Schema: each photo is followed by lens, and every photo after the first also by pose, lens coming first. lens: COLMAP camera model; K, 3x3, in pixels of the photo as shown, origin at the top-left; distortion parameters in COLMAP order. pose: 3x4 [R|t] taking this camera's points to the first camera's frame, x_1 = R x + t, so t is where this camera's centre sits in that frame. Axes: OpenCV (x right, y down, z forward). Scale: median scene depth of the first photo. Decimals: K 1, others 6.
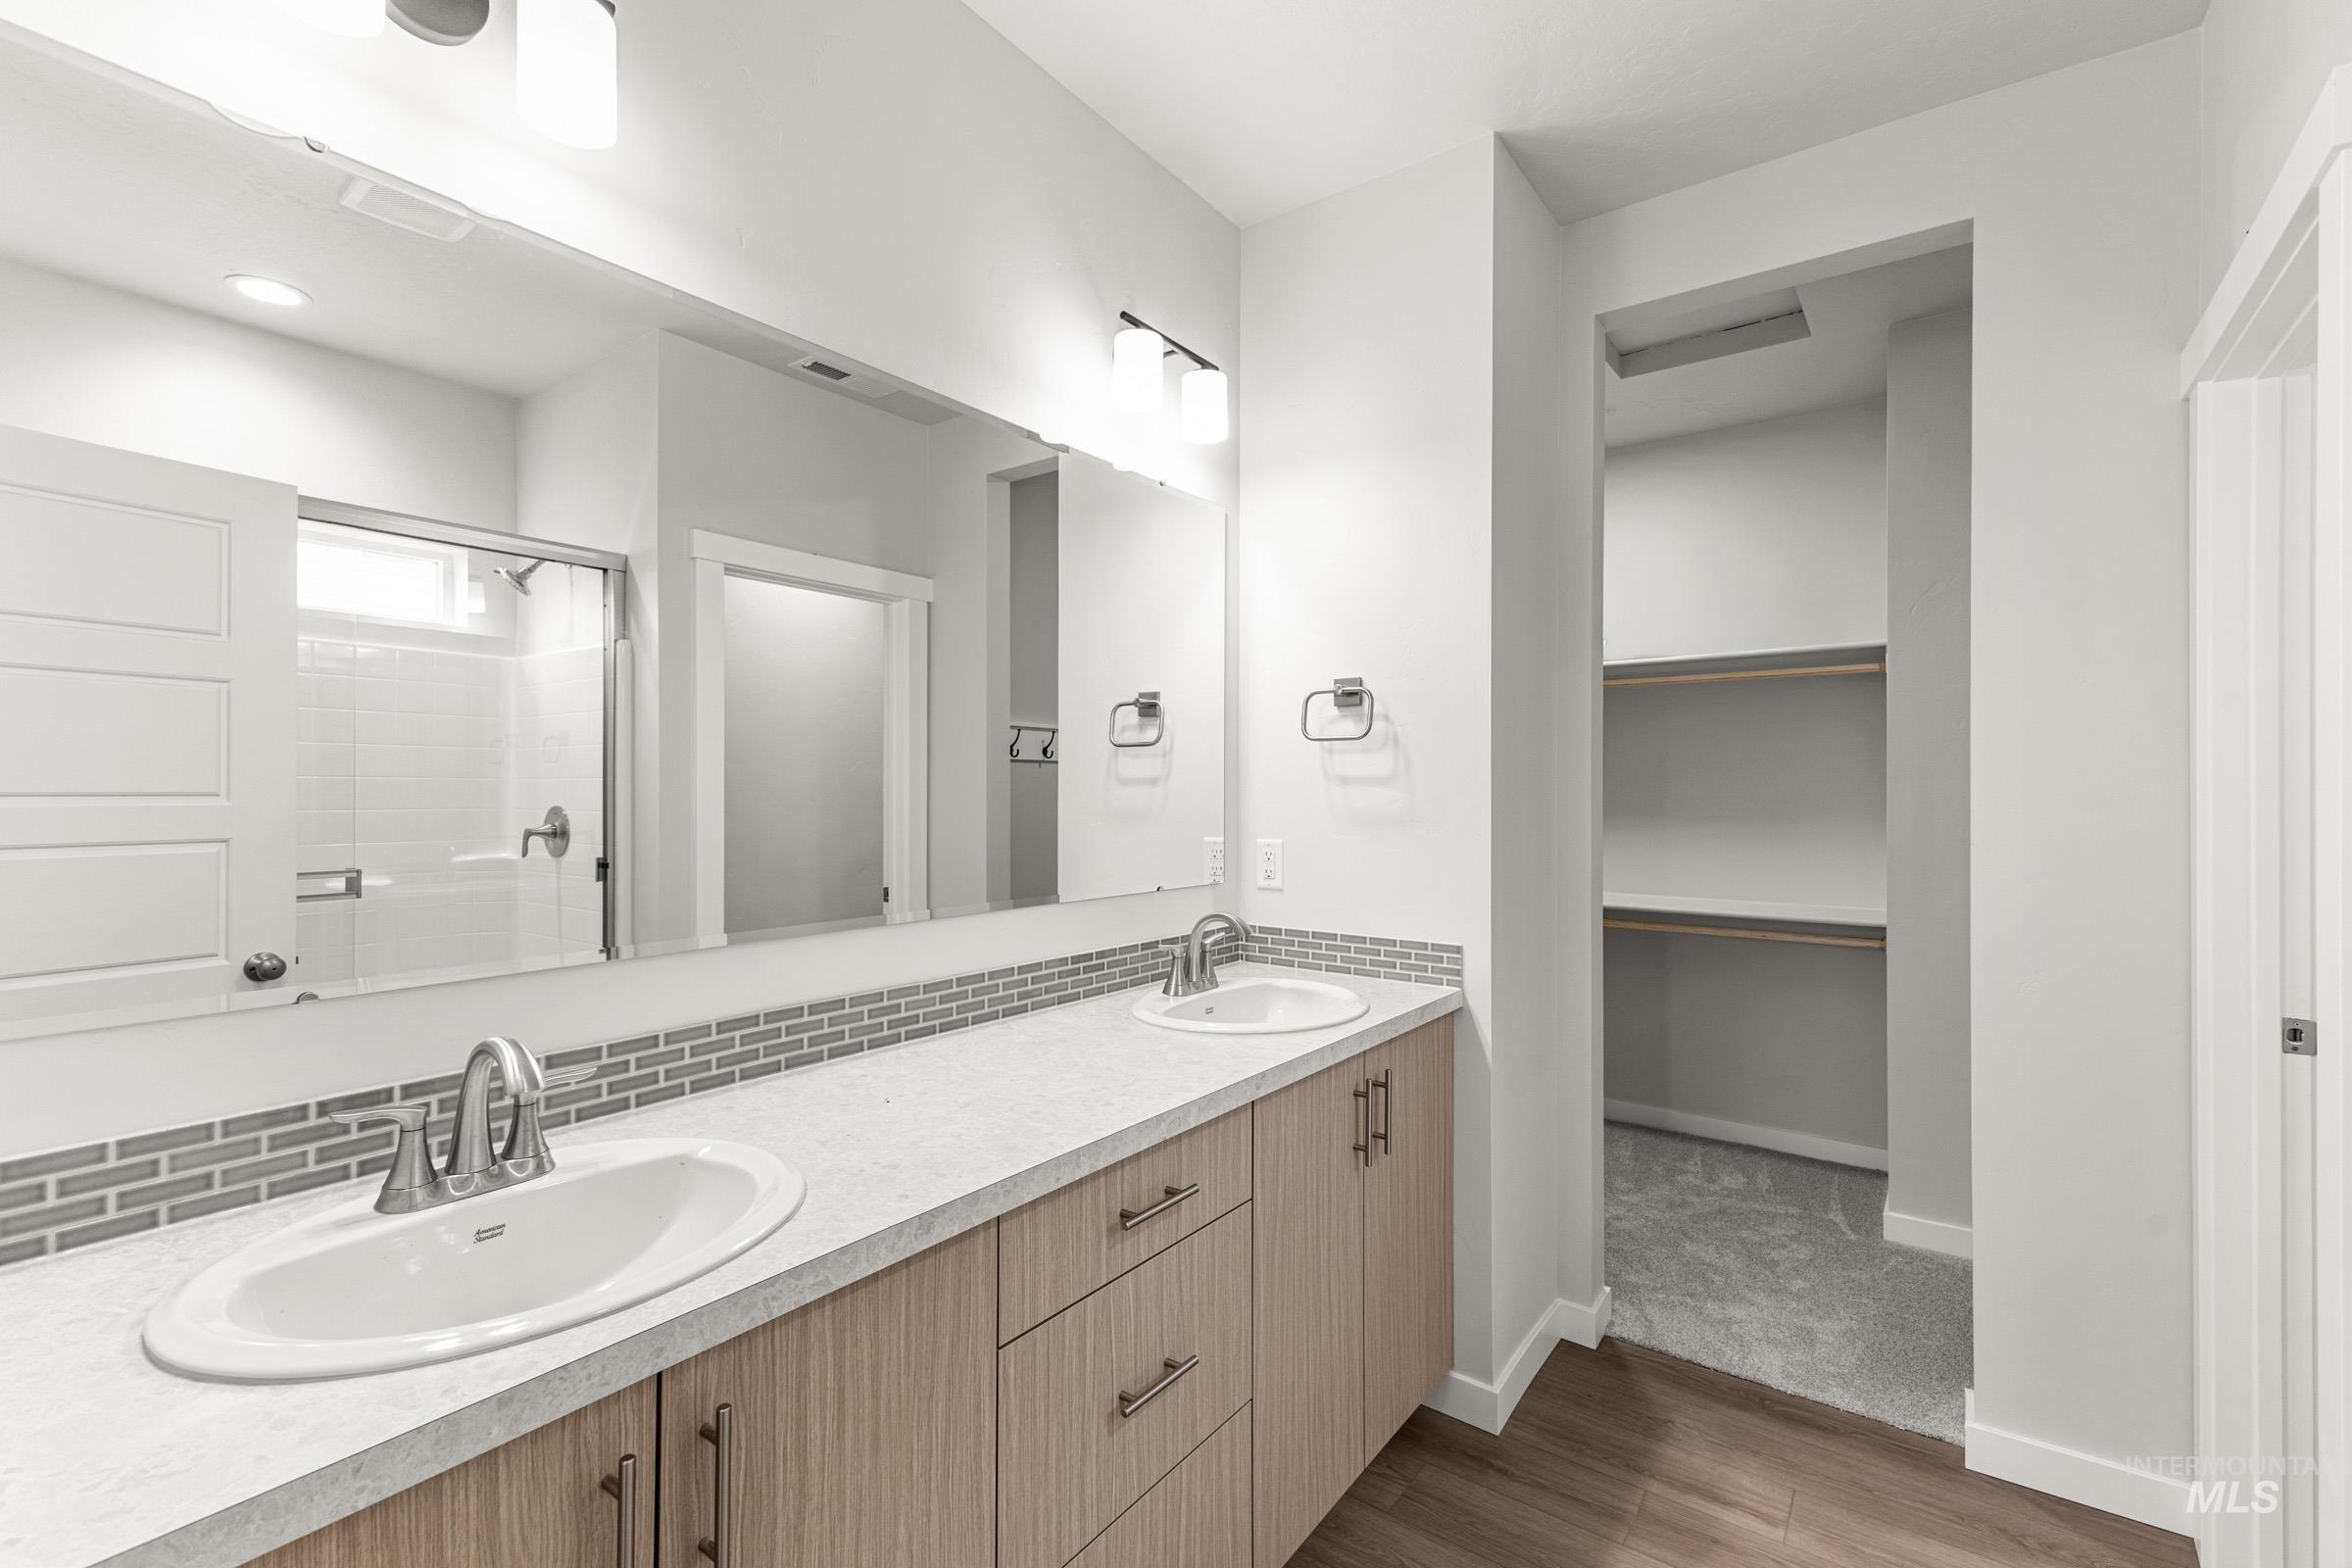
lens RADIAL K [[1027.2, 0, 1172.1], [0, 1027.2, 775.9], [0, 0, 1]] dist [0.012521, -0.000479]
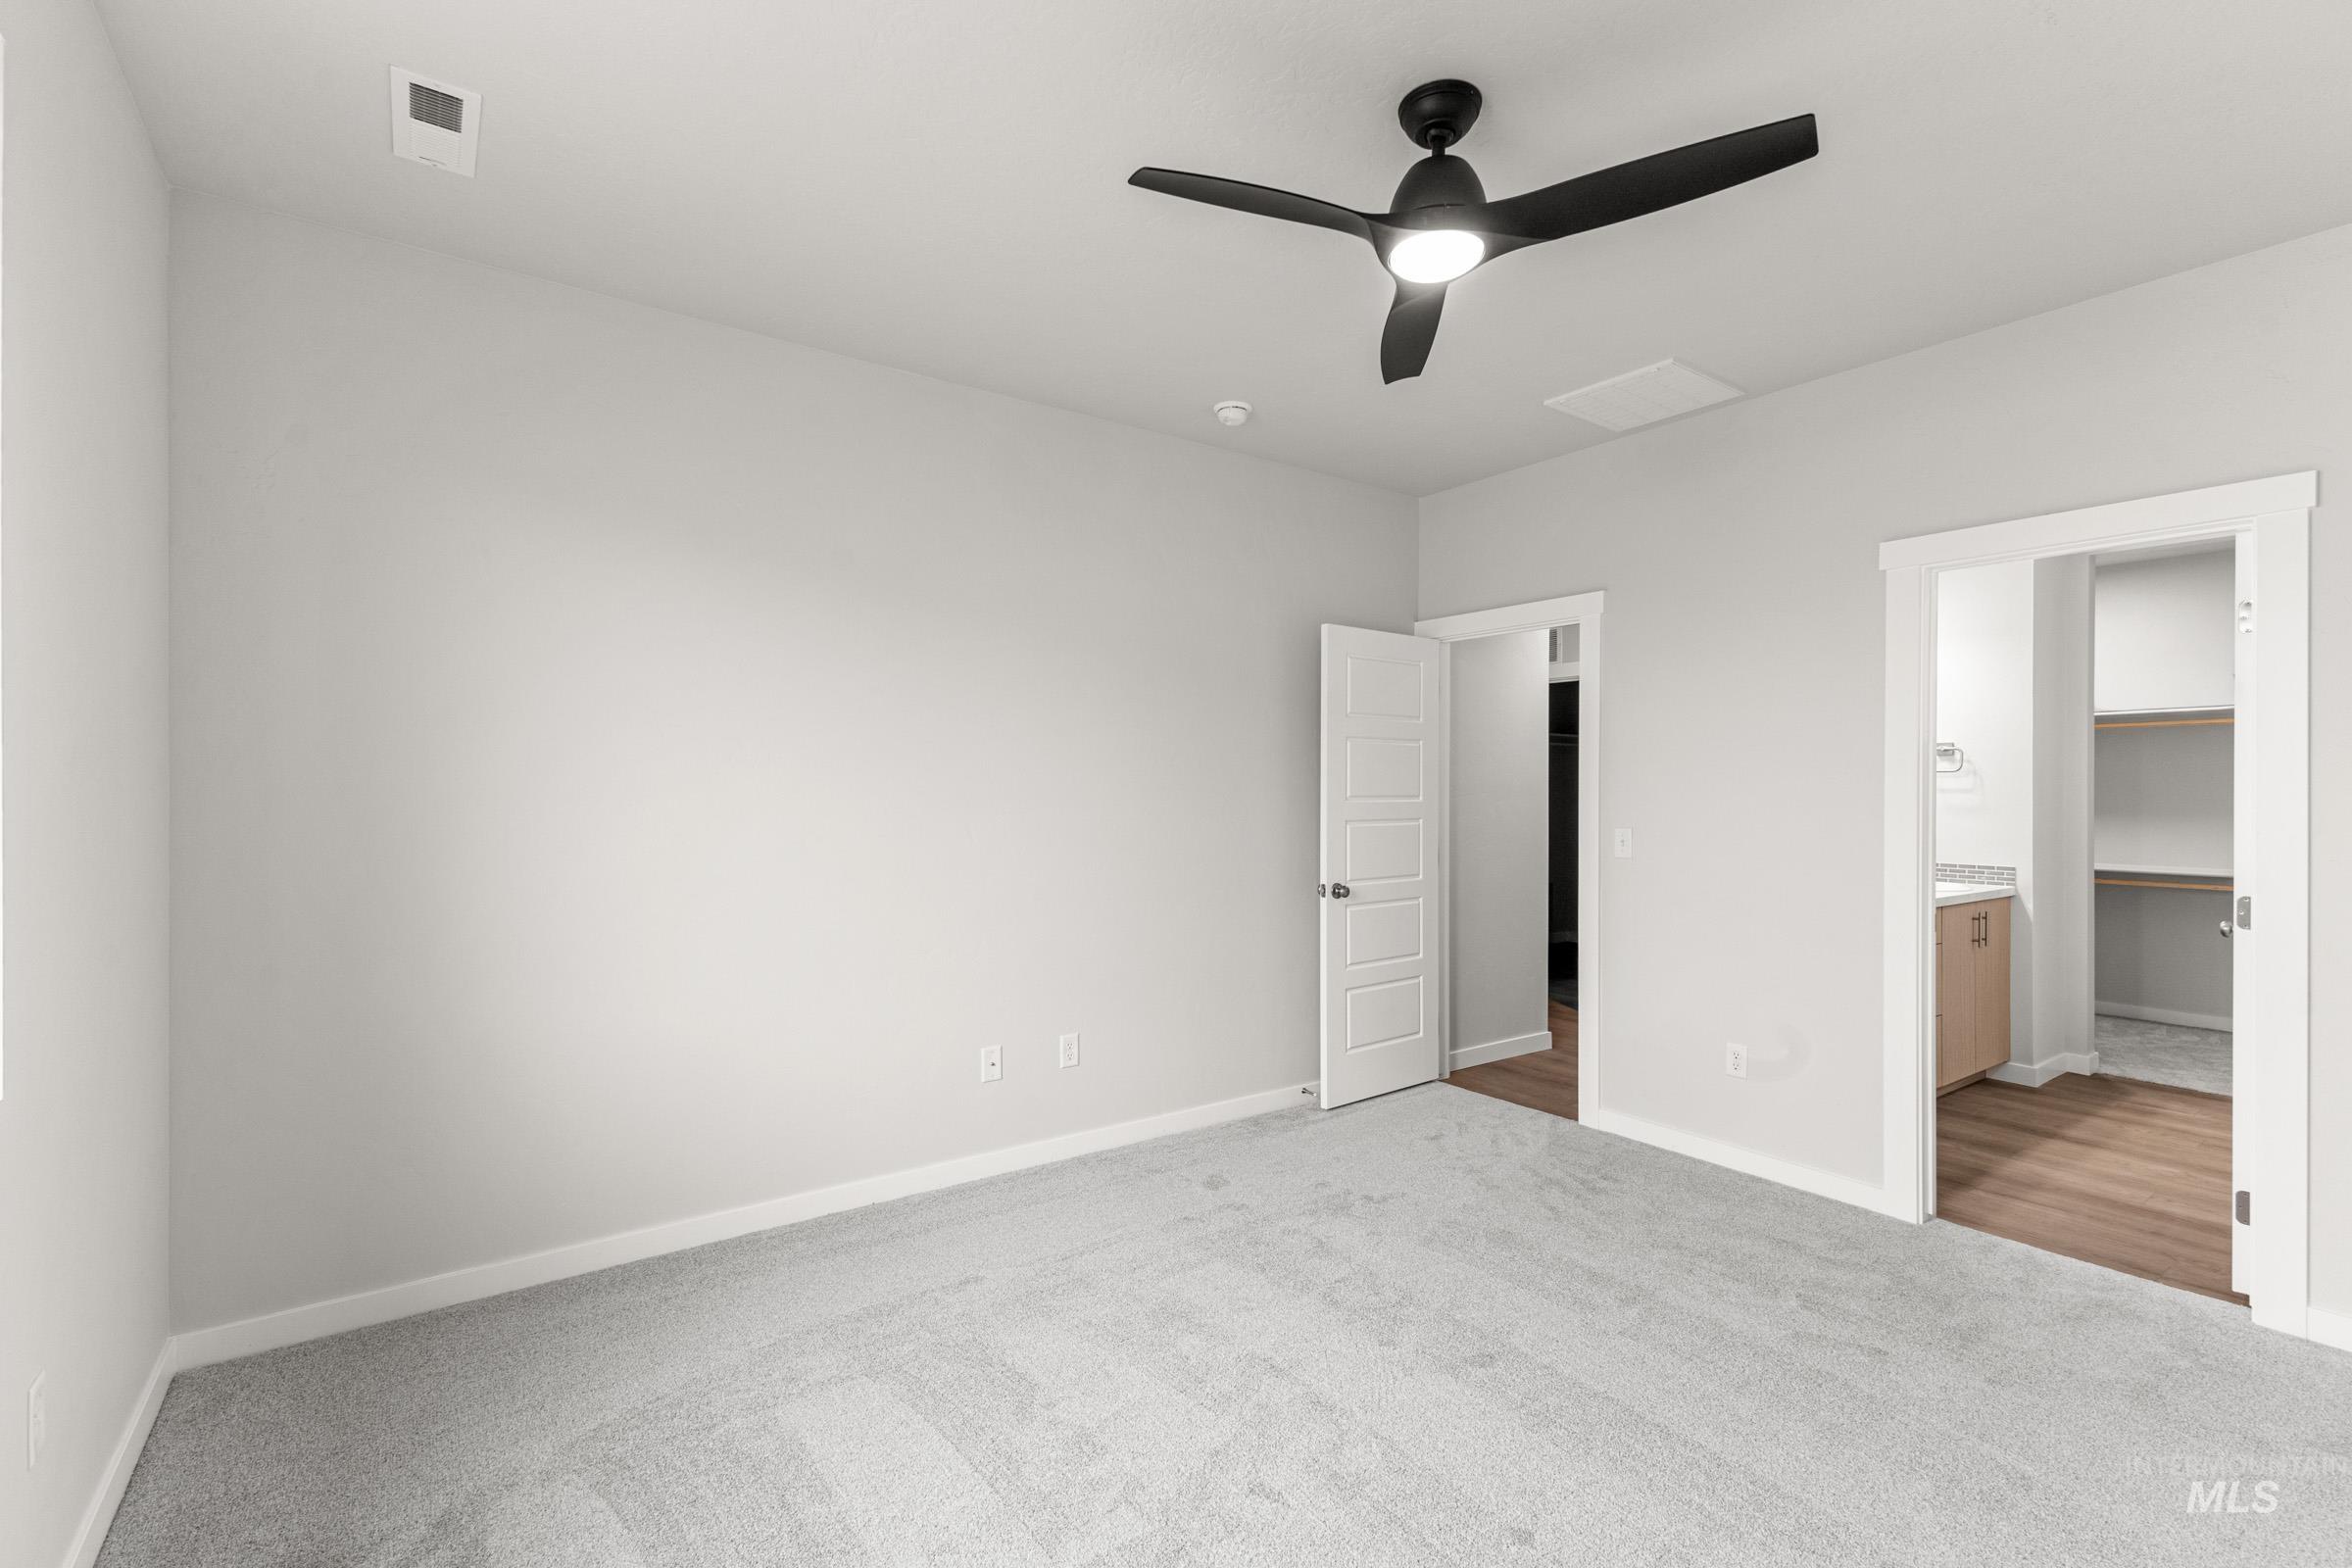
lens RADIAL K [[1044.4, 0, 1190.7], [0, 1044.4, 775.6], [0, 0, 1]] dist [0.011105, -0.000112]
pose [[0.952330, 0.000085, -0.305069, -0.688308], [0.001963, 0.999978, 0.006408, -0.046189], [0.305063, -0.006702, 0.952309, -1.619679]]
